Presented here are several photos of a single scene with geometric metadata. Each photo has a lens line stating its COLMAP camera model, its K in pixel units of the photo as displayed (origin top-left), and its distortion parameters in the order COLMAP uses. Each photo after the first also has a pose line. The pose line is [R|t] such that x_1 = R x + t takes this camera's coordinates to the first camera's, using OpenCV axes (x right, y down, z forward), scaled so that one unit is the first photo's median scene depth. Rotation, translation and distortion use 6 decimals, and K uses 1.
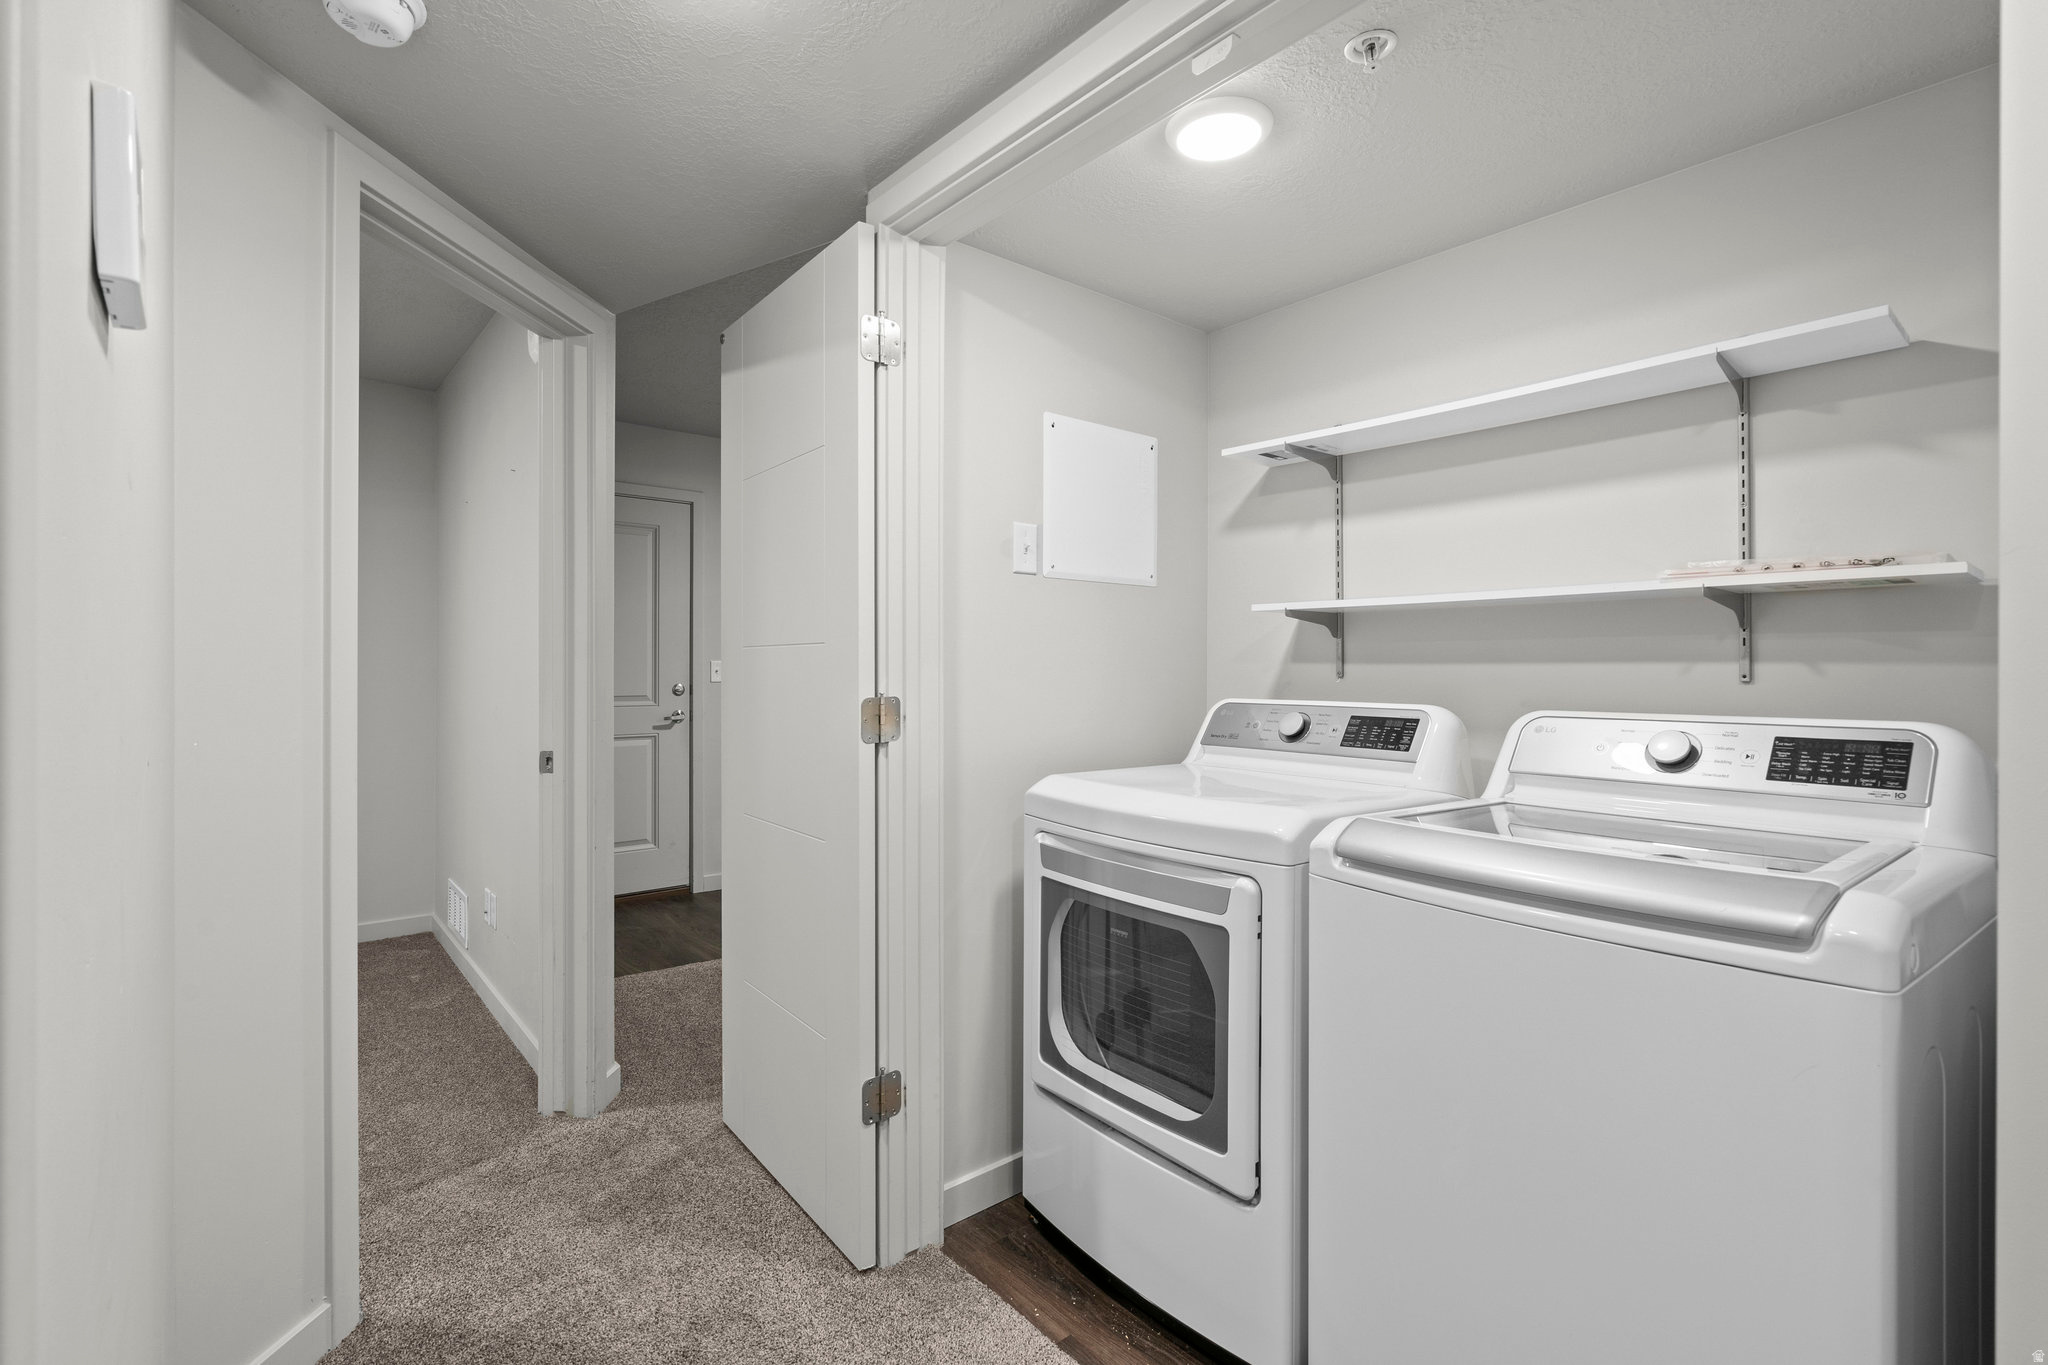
lens RADIAL K [[930.8, 0, 1027.3], [0, 930.8, 678.5], [0, 0, 1]] dist [-0.001589, 0.000754]
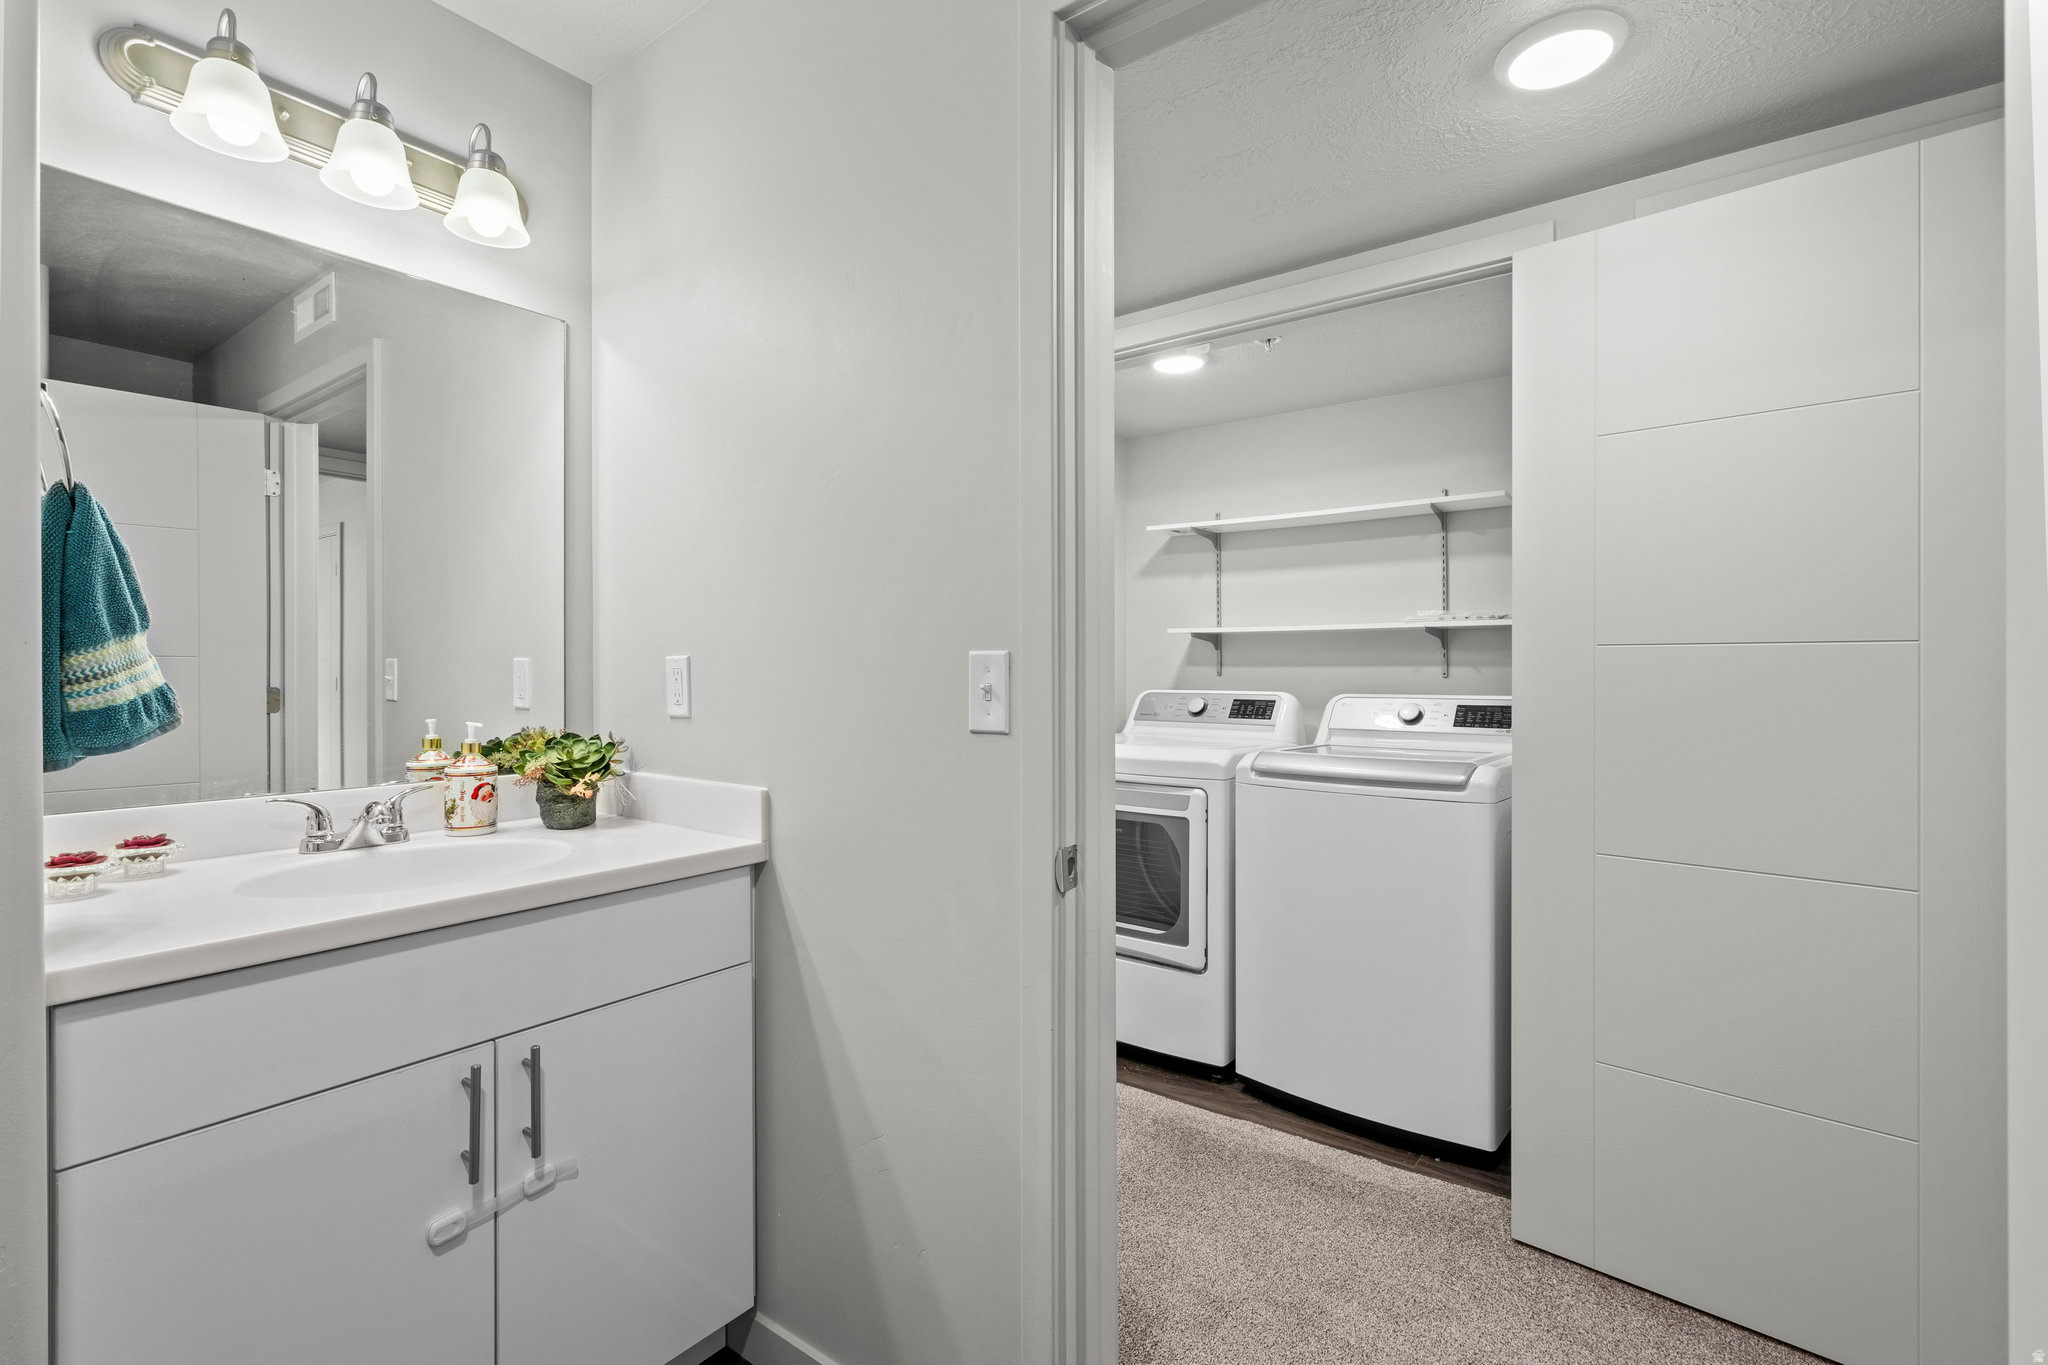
lens RADIAL K [[930.8, 0, 1027.3], [0, 930.8, 678.5], [0, 0, 1]] dist [-0.001589, 0.000754]
pose [[0.975029, -0.005063, 0.222018, -0.446439], [0.004760, 0.999987, 0.001898, -0.001050], [-0.222024, -0.000794, 0.975041, -0.616535]]
